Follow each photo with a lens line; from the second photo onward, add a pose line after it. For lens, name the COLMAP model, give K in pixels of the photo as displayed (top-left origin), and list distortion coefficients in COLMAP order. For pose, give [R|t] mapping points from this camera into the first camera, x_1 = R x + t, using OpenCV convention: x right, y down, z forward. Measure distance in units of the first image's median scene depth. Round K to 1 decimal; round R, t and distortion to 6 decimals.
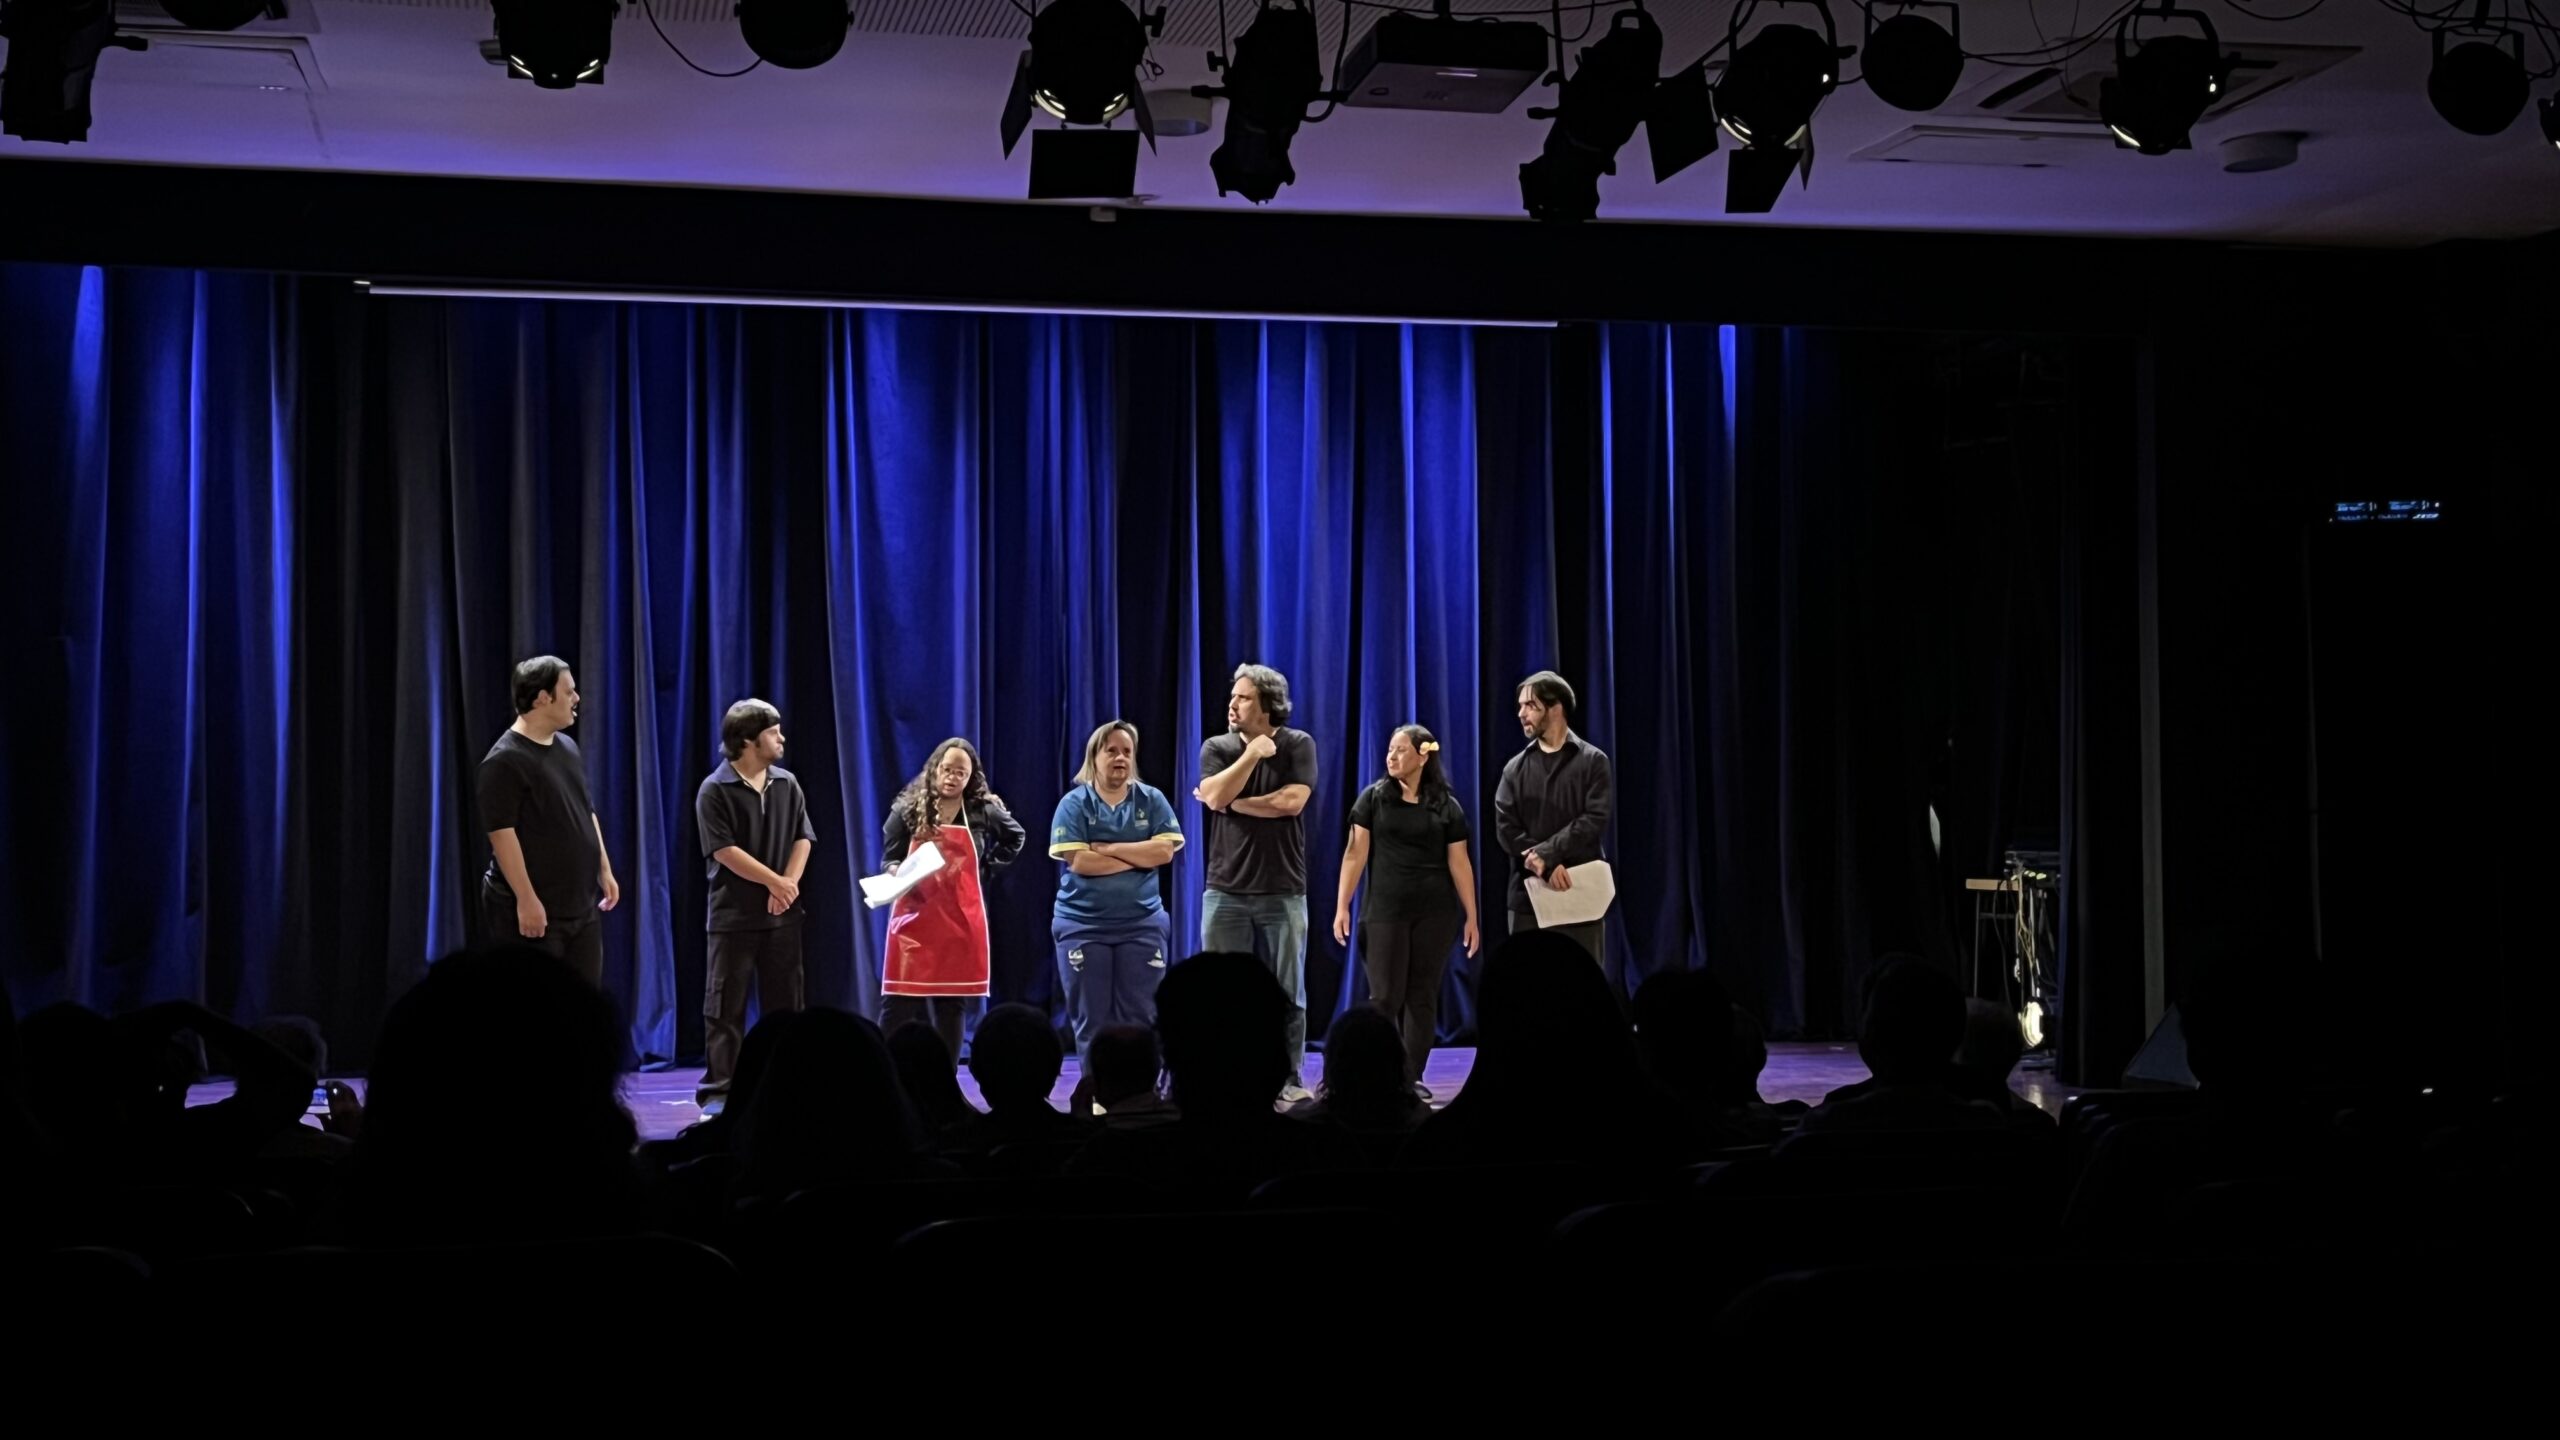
lens RADIAL K [[3151.1, 0, 1282.9], [0, 3151.1, 726.4], [0, 0, 1]] dist [-0.009319, 0.000000]
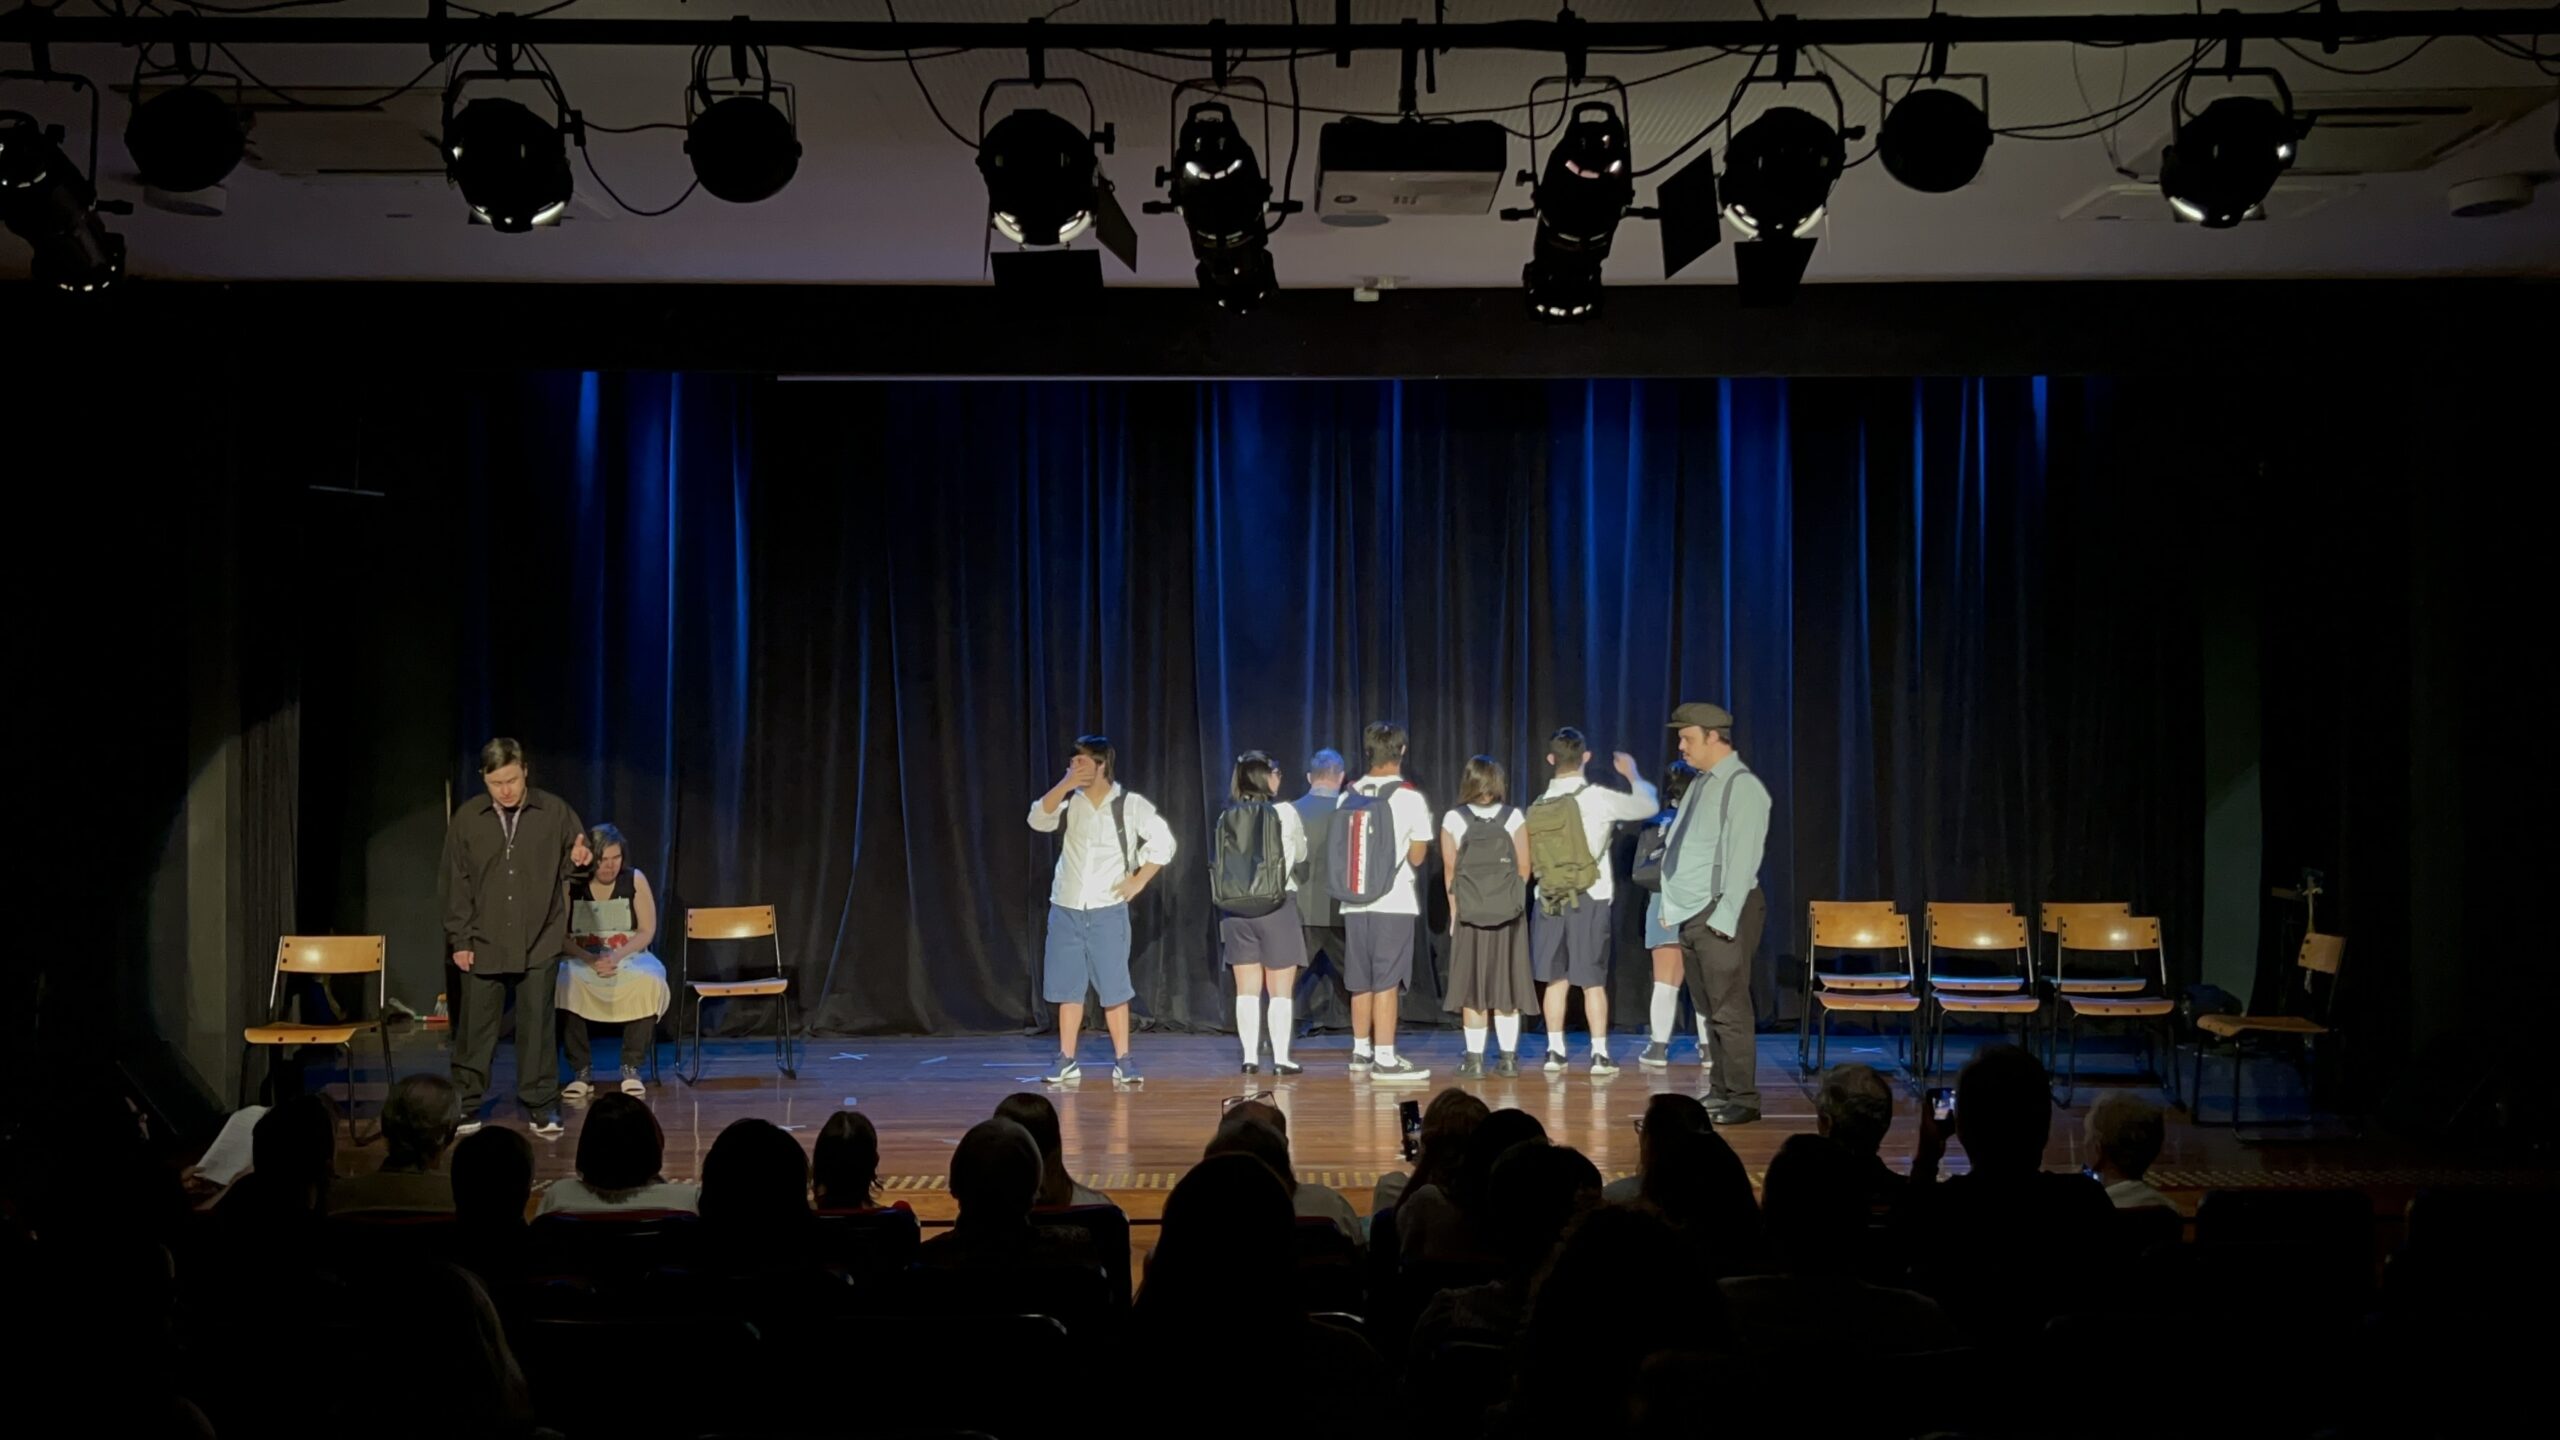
lens RADIAL K [[2555.3, 0, 1269.5], [0, 2555.3, 720.6], [0, 0, 1]] dist [0.005225, 0.000000]
pose [[0.976458, 0.002861, -0.215689, 0.173380], [0.001191, 0.999825, 0.018656, -0.054690], [0.215705, -0.018474, 0.976284, 0.220301]]
